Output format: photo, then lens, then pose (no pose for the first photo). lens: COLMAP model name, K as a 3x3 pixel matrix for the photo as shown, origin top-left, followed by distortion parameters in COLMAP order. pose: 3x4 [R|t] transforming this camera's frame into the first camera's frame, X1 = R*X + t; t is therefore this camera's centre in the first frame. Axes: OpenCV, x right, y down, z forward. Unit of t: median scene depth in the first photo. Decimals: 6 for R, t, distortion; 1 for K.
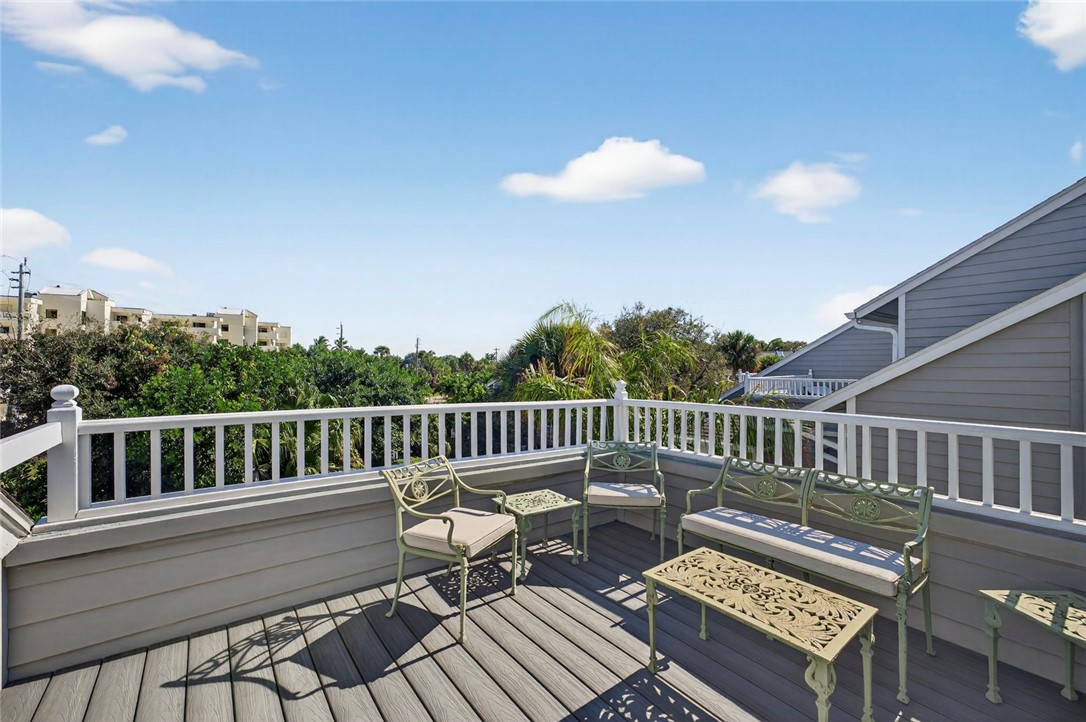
lens RADIAL K [[448.9, 0, 537.2], [0, 448.9, 368.2], [0, 0, 1]] dist [-0.005880, 0.004643]
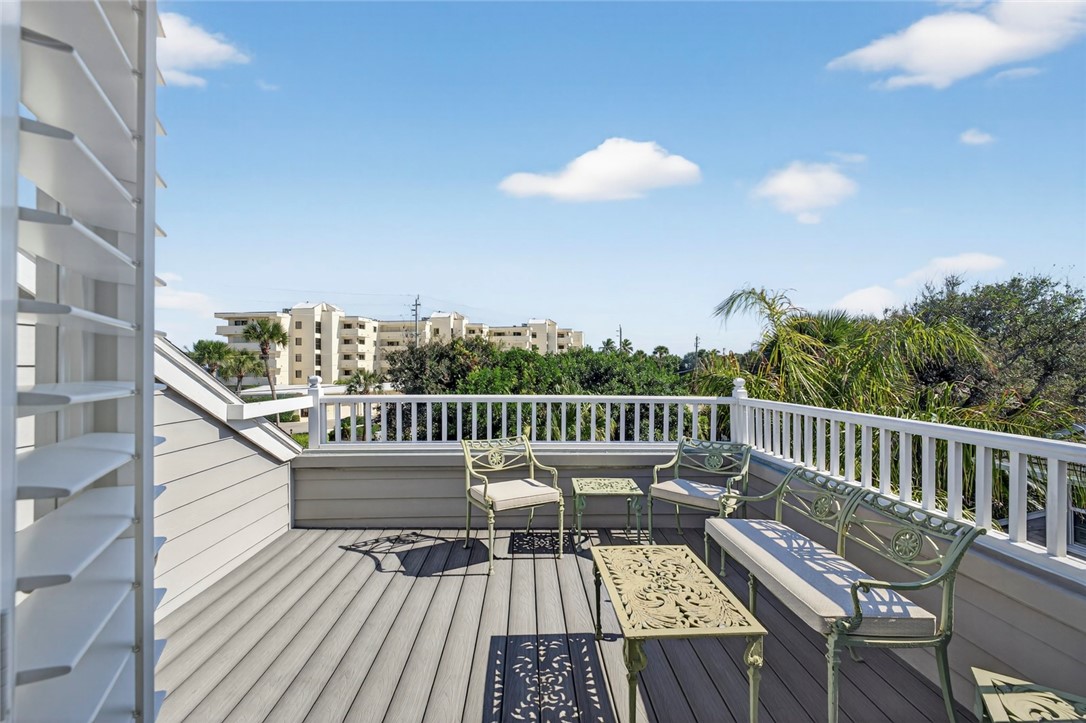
lens RADIAL K [[448.9, 0, 533.0], [0, 448.9, 362.8], [0, 0, 1]] dist [-0.005880, 0.004643]
pose [[0.816026, -0.010944, -0.577912, 0.572359], [0.004922, 0.999916, -0.011986, 0.006164], [0.577995, 0.006936, 0.816011, -0.002455]]
